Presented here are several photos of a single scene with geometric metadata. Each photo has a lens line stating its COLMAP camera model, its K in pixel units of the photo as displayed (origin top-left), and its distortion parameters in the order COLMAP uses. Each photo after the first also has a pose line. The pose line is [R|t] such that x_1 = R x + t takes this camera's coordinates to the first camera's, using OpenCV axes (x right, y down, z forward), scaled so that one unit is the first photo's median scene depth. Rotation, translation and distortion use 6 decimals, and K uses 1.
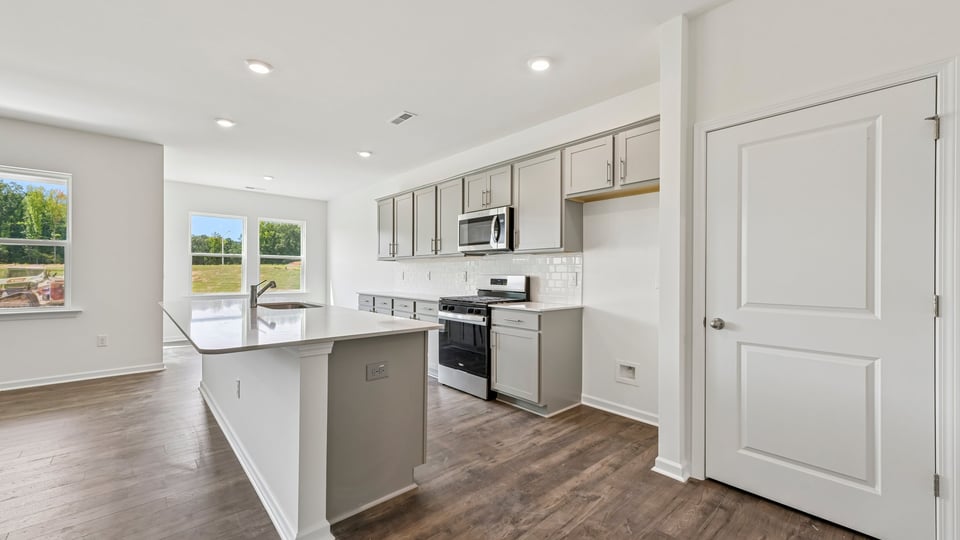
lens RADIAL K [[384.6, 0, 480.0], [0, 384.6, 270.0], [0, 0, 1]] dist [0.002110, 0.000163]
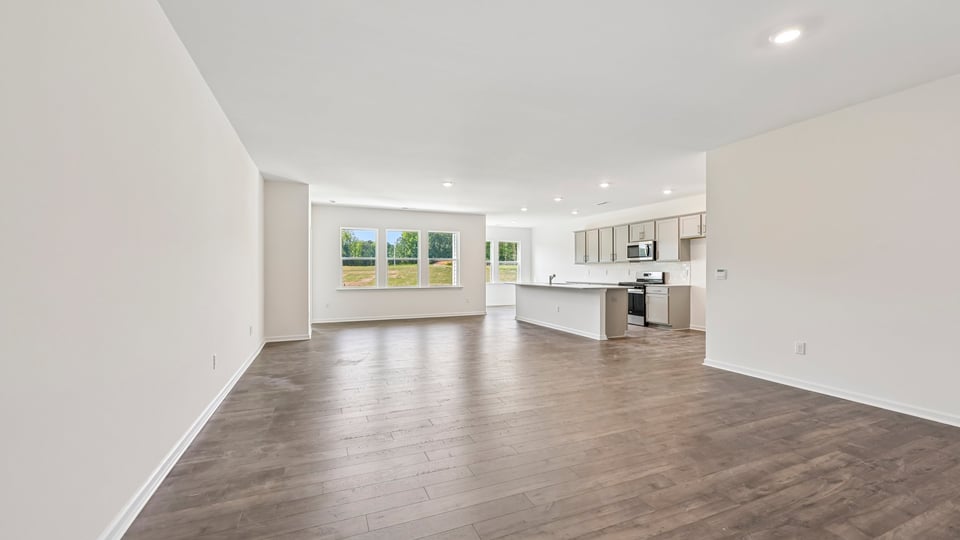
lens RADIAL K [[379.6, 0, 480.0], [0, 379.6, 270.0], [0, 0, 1]] dist [0.001086, 0.000169]
pose [[0.943978, -0.008687, -0.329894, -0.146571], [0.010848, 0.999930, 0.004708, -0.017033], [0.329830, -0.008023, 0.944006, -1.374708]]
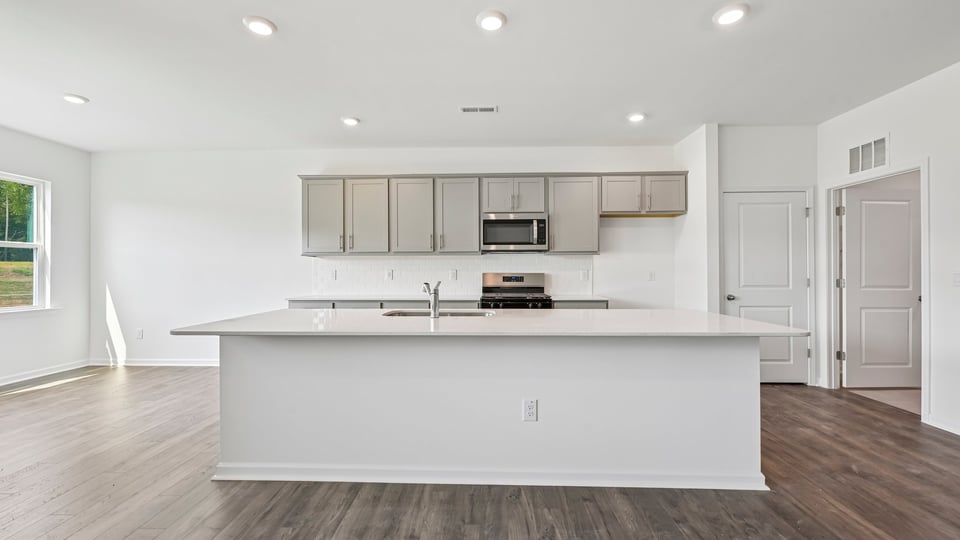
lens RADIAL K [[379.6, 0, 480.0], [0, 379.6, 270.0], [0, 0, 1]] dist [0.001086, 0.000169]
pose [[0.695116, -0.012123, 0.718796, -0.883741], [0.000712, 0.999869, 0.016174, -0.013597], [-0.718897, -0.010731, 0.695033, 0.344438]]
